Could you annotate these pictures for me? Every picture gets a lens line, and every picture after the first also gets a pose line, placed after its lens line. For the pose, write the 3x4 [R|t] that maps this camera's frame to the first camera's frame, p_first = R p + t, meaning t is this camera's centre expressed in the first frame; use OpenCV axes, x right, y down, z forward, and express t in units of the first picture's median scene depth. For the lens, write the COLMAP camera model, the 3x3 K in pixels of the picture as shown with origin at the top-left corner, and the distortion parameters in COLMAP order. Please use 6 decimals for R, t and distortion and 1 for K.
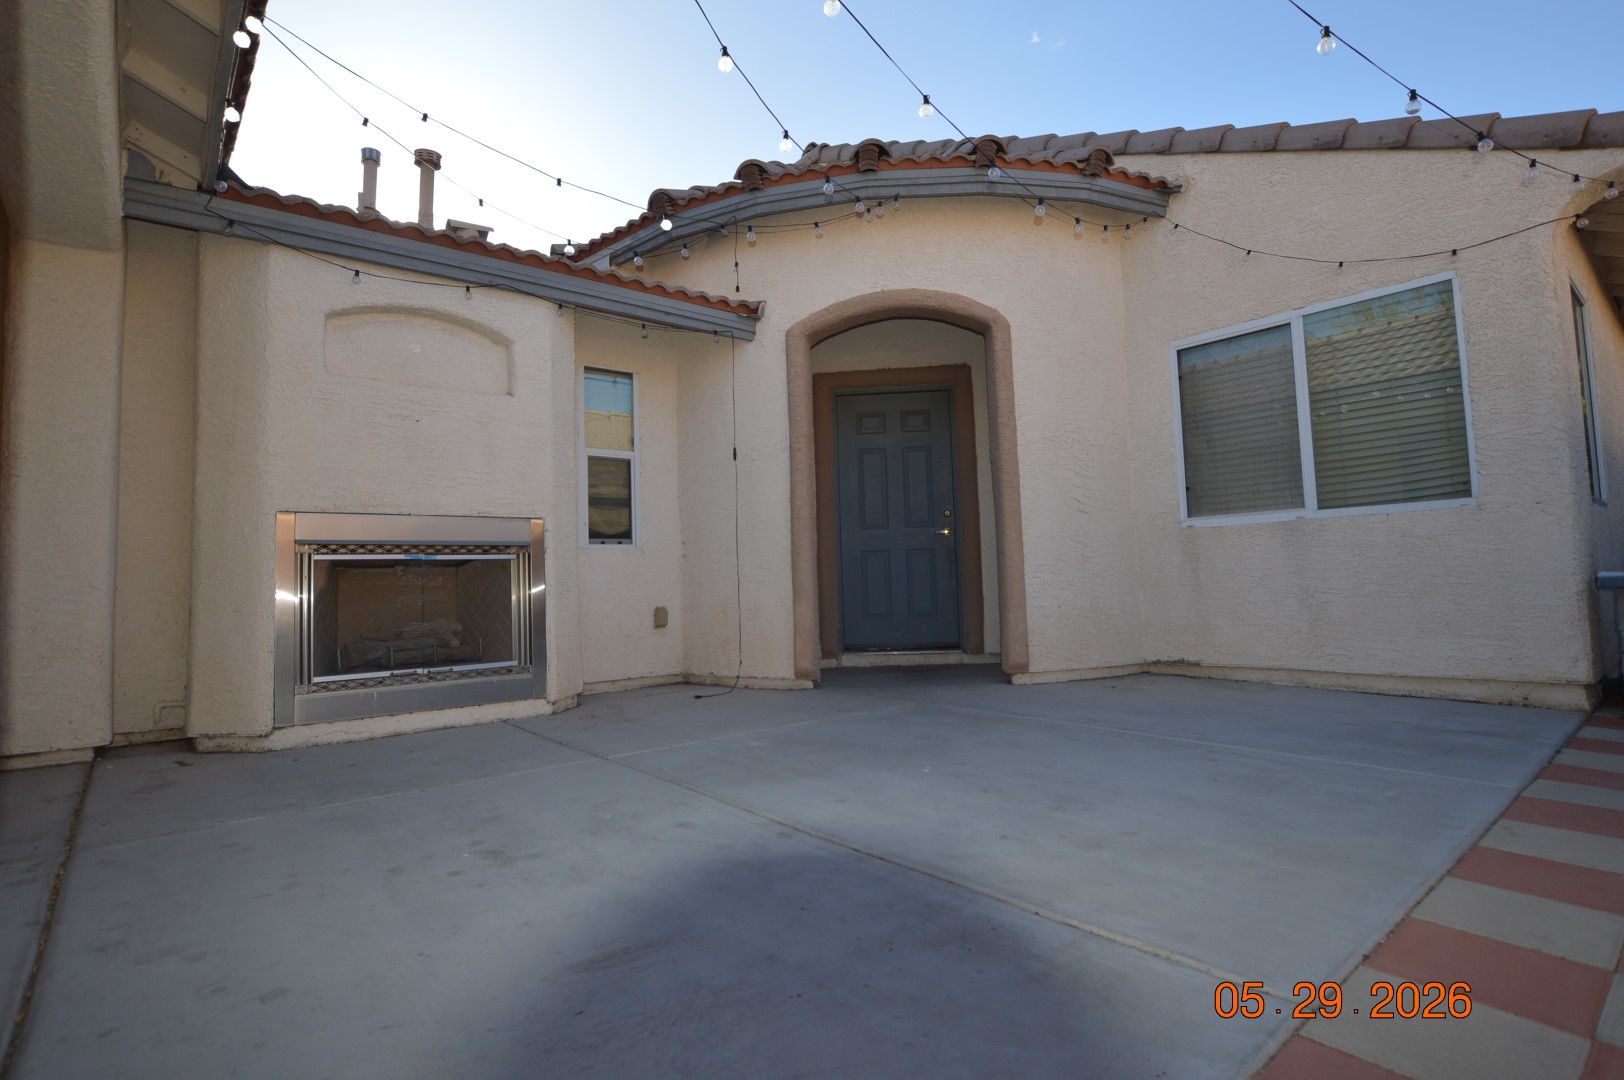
lens RADIAL K [[819.9, 0, 812.0], [0, 819.9, 540.0], [0, 0, 1]] dist [-0.026029, 0.000121]
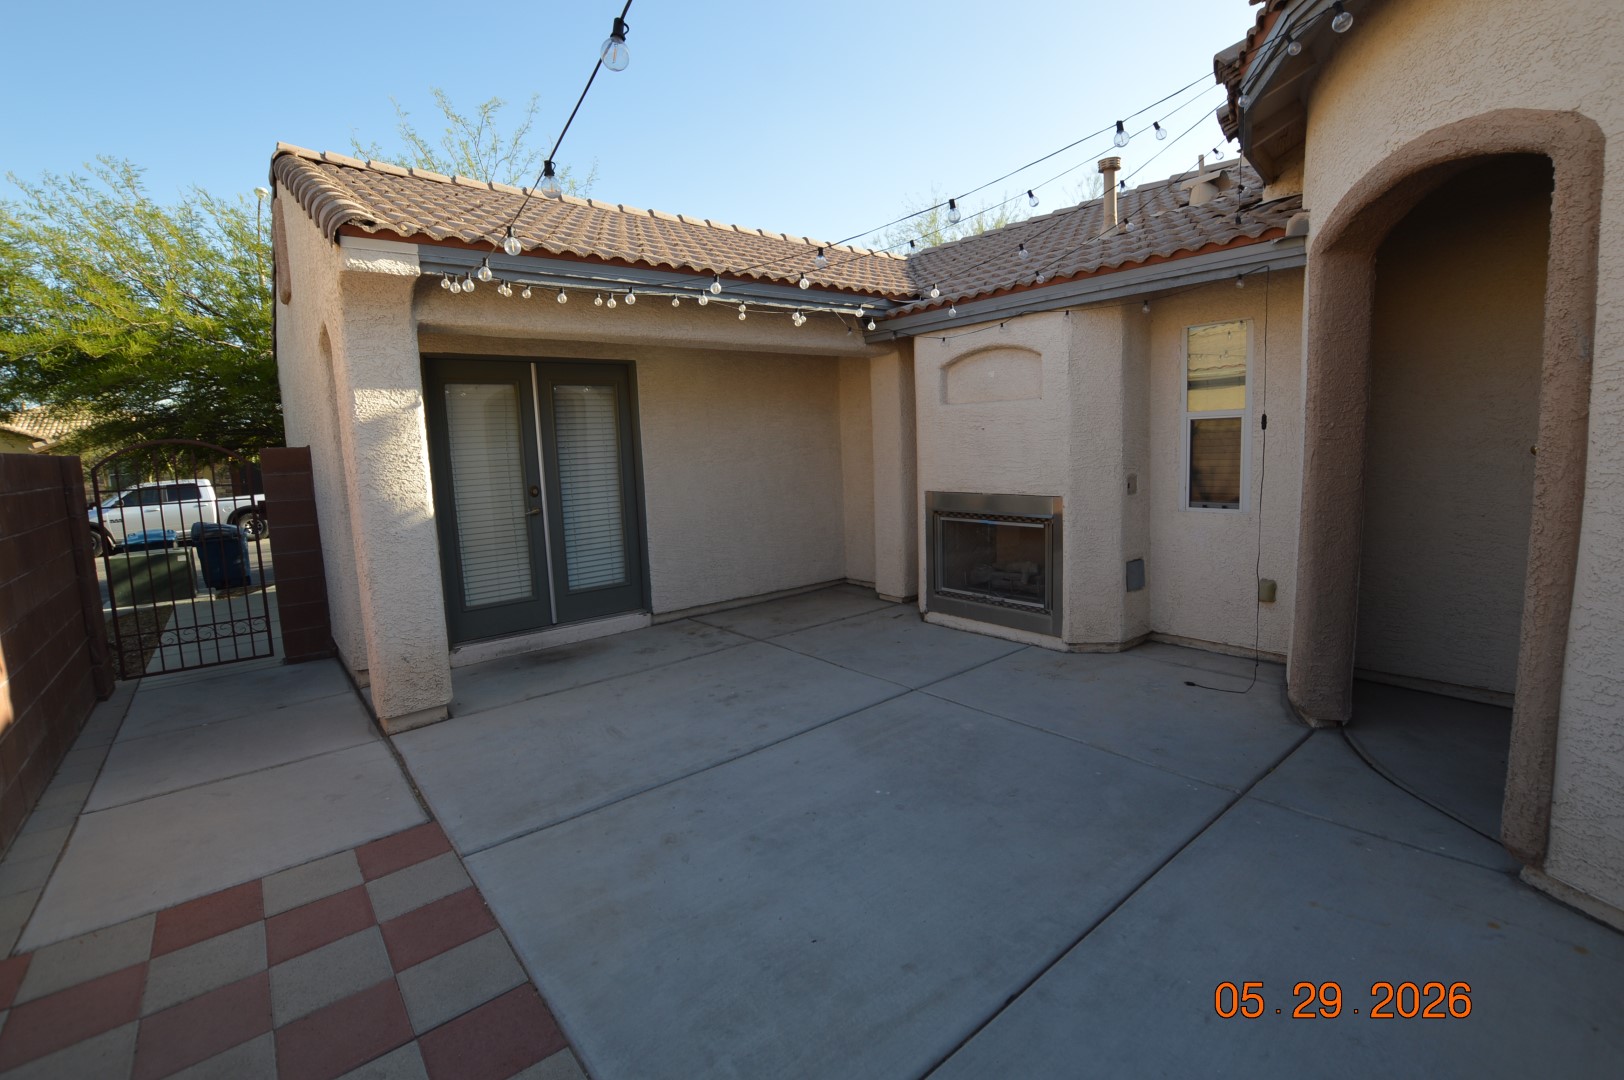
lens RADIAL K [[733.9, 0, 812.0], [0, 733.9, 540.0], [0, 0, 1]] dist [-0.022574, 0.000049]
pose [[-0.024239, 0.167693, -0.985541, 0.797579], [0.096142, 0.981653, 0.164667, -0.185747], [0.995072, -0.090761, -0.039916, 0.690688]]
